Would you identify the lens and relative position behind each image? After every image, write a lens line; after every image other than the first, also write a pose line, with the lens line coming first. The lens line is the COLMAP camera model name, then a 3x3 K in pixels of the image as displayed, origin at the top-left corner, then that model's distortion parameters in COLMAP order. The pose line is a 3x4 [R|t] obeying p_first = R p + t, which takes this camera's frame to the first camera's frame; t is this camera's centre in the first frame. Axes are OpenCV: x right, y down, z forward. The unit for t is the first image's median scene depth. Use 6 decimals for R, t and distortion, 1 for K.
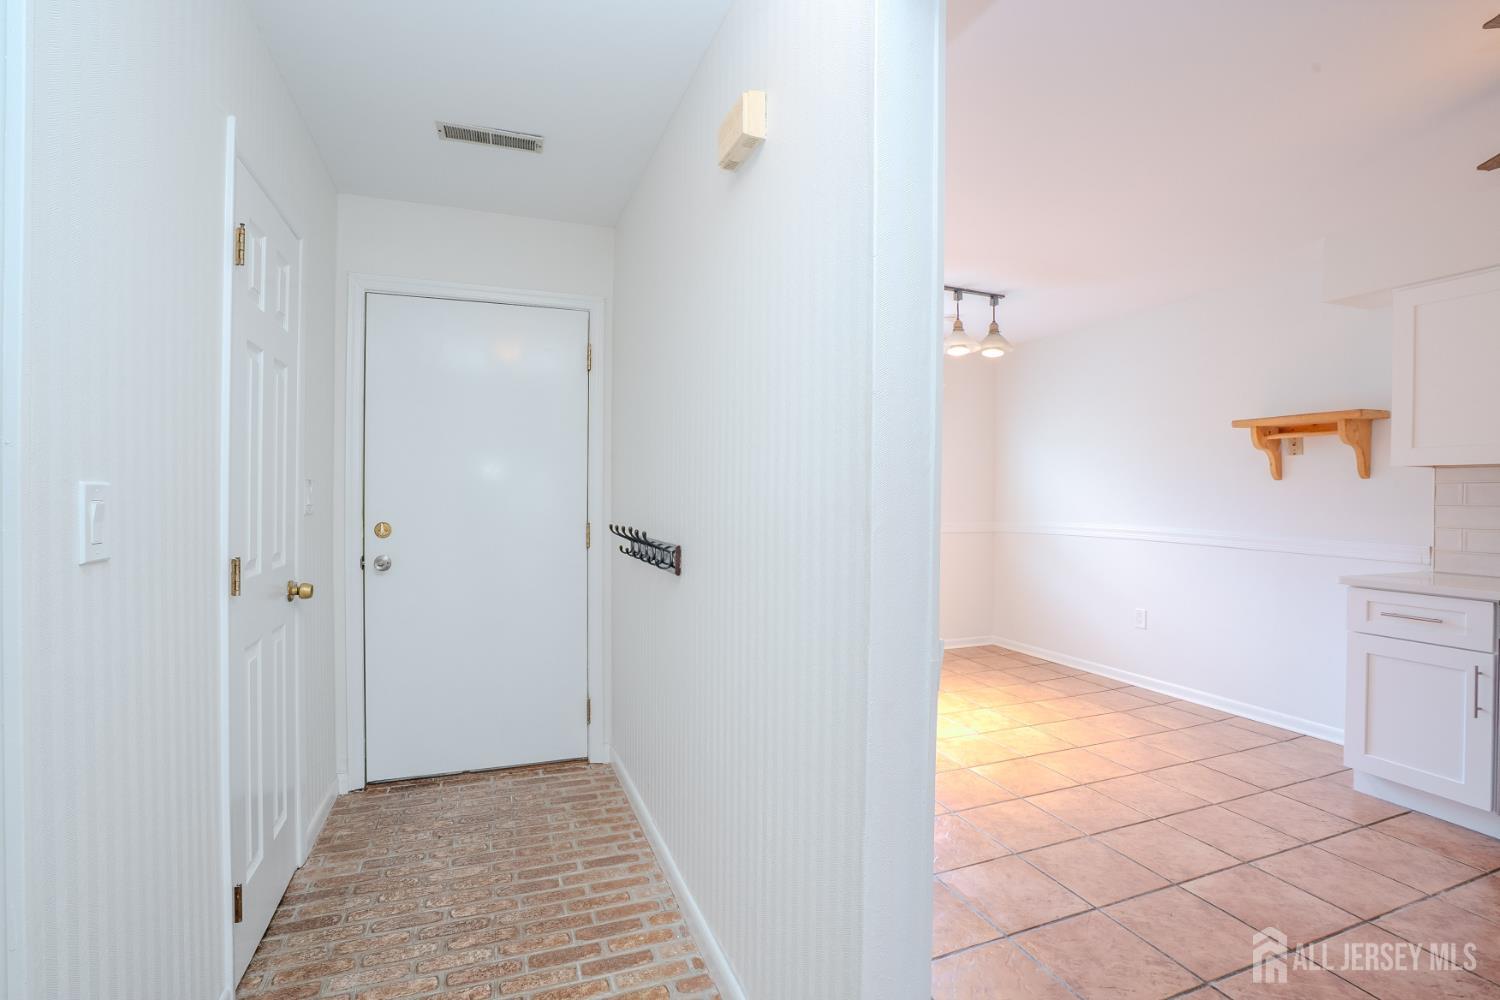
lens RADIAL K [[680.7, 0, 750.0], [0, 680.7, 500.0], [0, 0, 1]] dist [-0.056070, 0.021003]
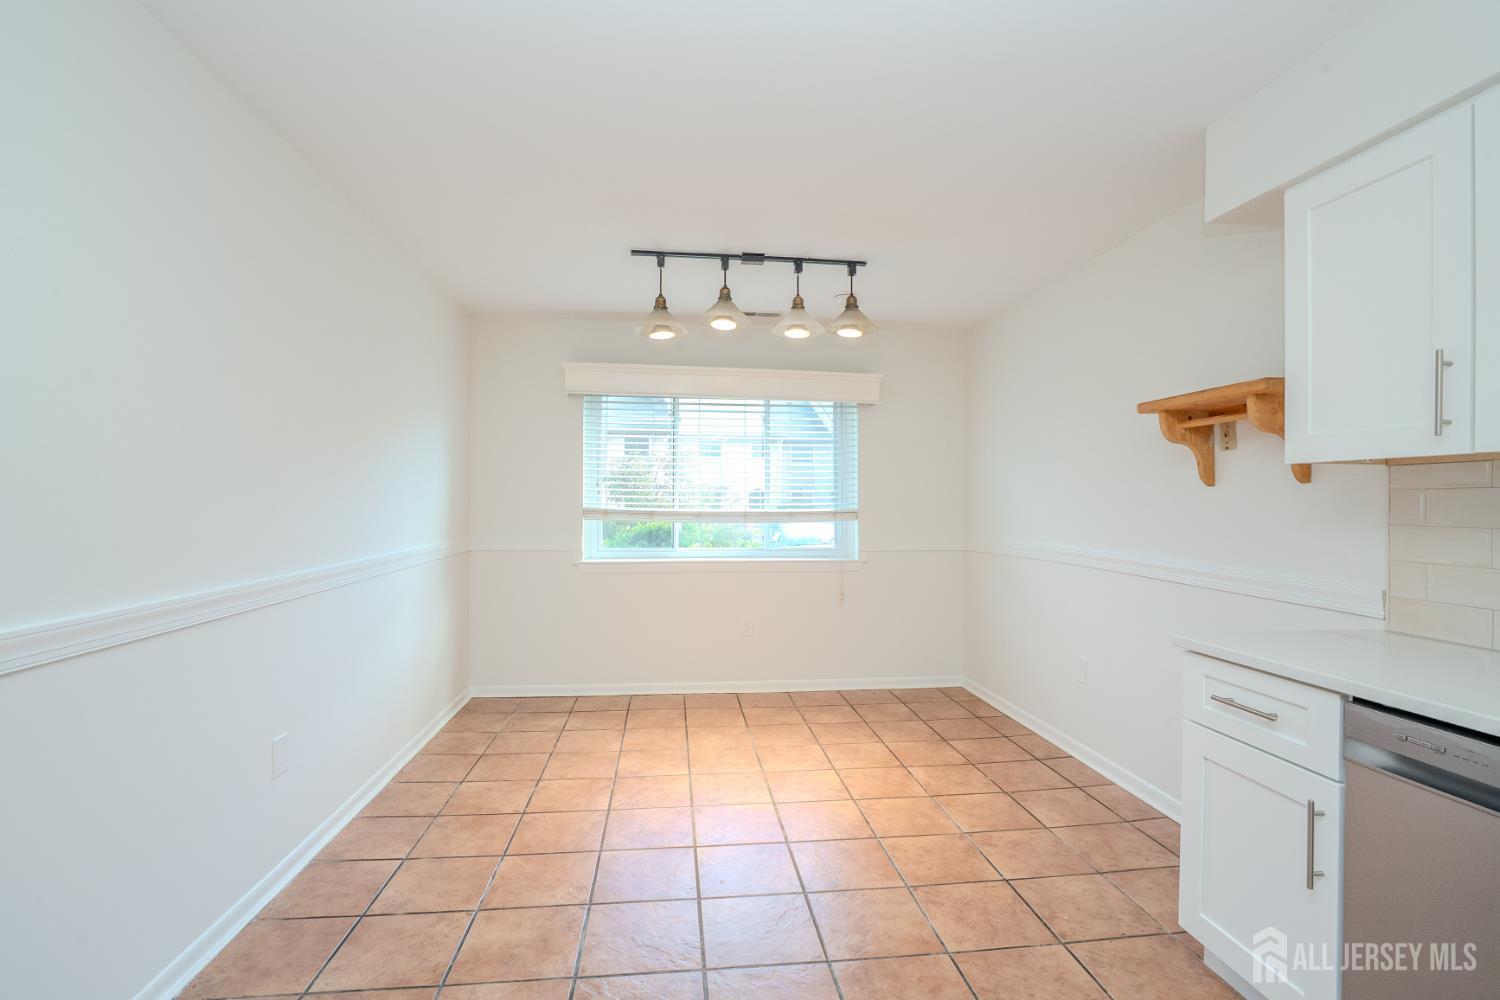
lens RADIAL K [[690.0, 0, 746.5], [0, 690.0, 496.8], [0, 0, 1]] dist [-0.060677, 0.022546]
pose [[0.966827, -0.004469, -0.255393, 0.514971], [0.000503, 0.999878, -0.015592, -0.008251], [0.255432, 0.014946, 0.966712, 0.191220]]
